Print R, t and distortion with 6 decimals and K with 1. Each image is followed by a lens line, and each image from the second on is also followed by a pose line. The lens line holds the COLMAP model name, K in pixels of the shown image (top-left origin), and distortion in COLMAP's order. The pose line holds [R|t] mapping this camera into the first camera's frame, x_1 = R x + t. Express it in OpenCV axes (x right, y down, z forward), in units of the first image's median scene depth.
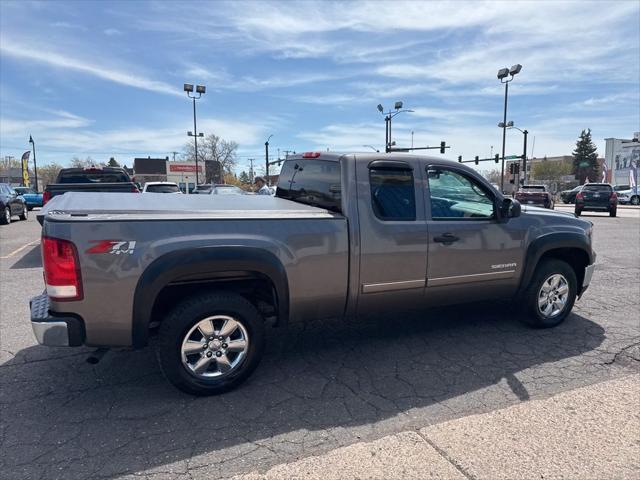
lens RADIAL K [[446.2, 0, 323.3], [0, 446.2, 243.6], [0, 0, 1]] dist [0.057673, -0.076436]
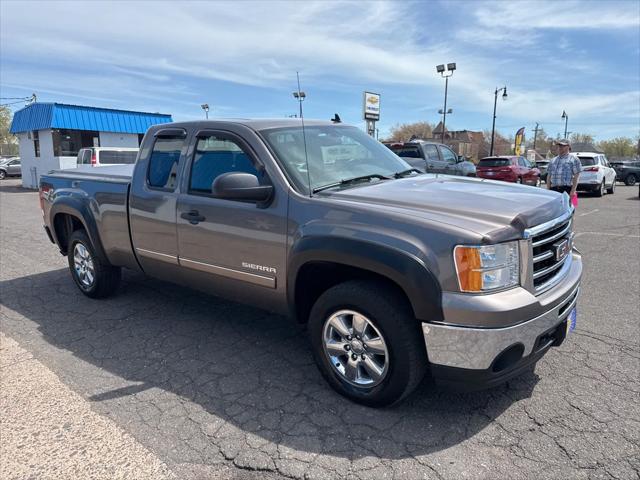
lens RADIAL K [[446.2, 0, 323.3], [0, 446.2, 243.6], [0, 0, 1]] dist [0.057673, -0.076436]
pose [[0.429536, 0.161565, -0.888479, 1.079805], [-0.111214, 0.985840, 0.125503, -0.089381], [0.896175, 0.044903, 0.441422, 0.788219]]
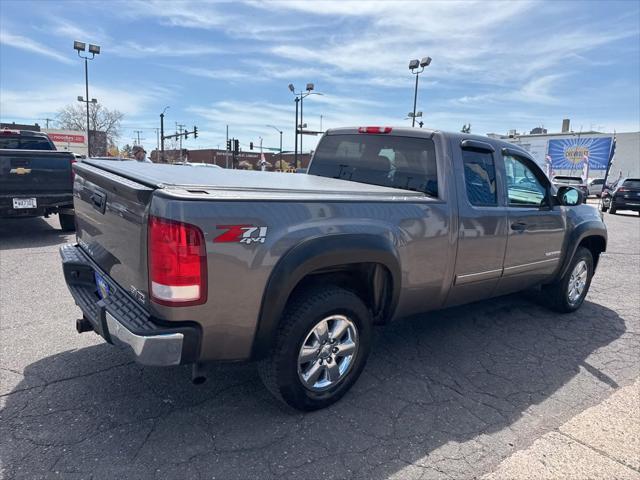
lens RADIAL K [[446.2, 0, 323.3], [0, 446.2, 243.6], [0, 0, 1]] dist [0.057673, -0.076436]
pose [[0.972115, 0.003777, 0.234474, -0.337613], [-0.013111, 0.999182, 0.038263, -0.004554], [-0.234137, -0.040270, 0.971369, 0.144423]]
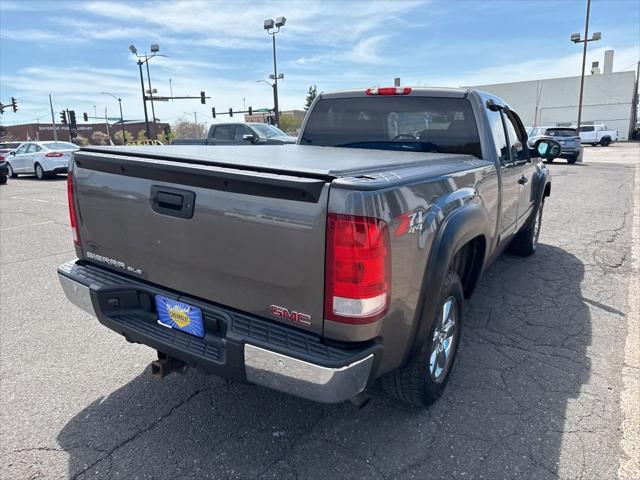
lens RADIAL K [[446.0, 0, 322.2], [0, 446.0, 236.4], [0, 0, 1]] dist [0.057176, -0.071925]
pose [[0.847949, -0.134233, 0.512800, -0.595130], [0.089974, 0.989815, 0.110320, -0.035583], [-0.522386, -0.047407, 0.851390, 0.342716]]
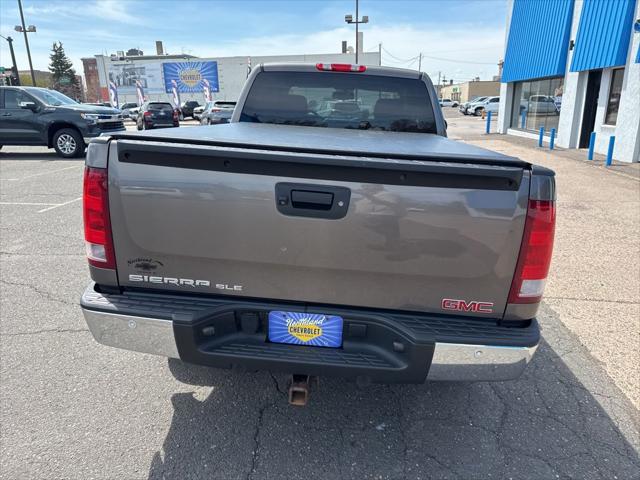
lens RADIAL K [[445.4, 0, 320.0], [0, 445.4, 240.0], [0, 0, 1]] dist [0.054287, -0.058403]
pose [[0.502724, -0.257139, 0.825317, -0.808181], [0.116561, 0.966179, 0.230025, -0.088214], [-0.856553, -0.019439, 0.515693, 0.604299]]
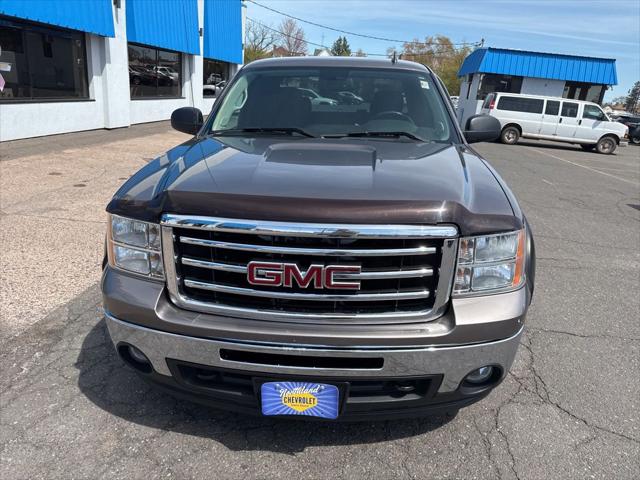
lens RADIAL K [[446.0, 0, 322.2], [0, 446.0, 236.4], [0, 0, 1]] dist [0.057176, -0.071925]
pose [[-0.501616, 0.229998, -0.833956, 0.964499], [-0.191819, 0.910442, 0.366470, -0.216937], [0.843556, 0.343796, -0.412574, 1.530376]]
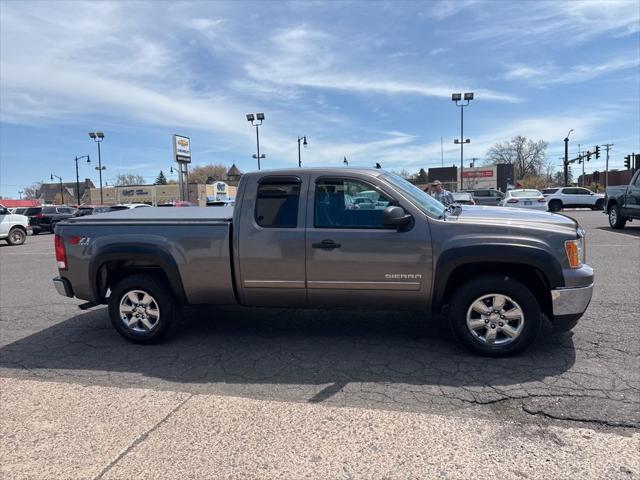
lens RADIAL K [[446.0, 0, 322.2], [0, 446.0, 236.4], [0, 0, 1]] dist [0.057176, -0.071925]
pose [[0.783410, 0.023748, -0.621051, 0.860466], [-0.041426, 0.999043, -0.014053, -0.015109], [0.620123, 0.036737, 0.783644, 0.152652]]
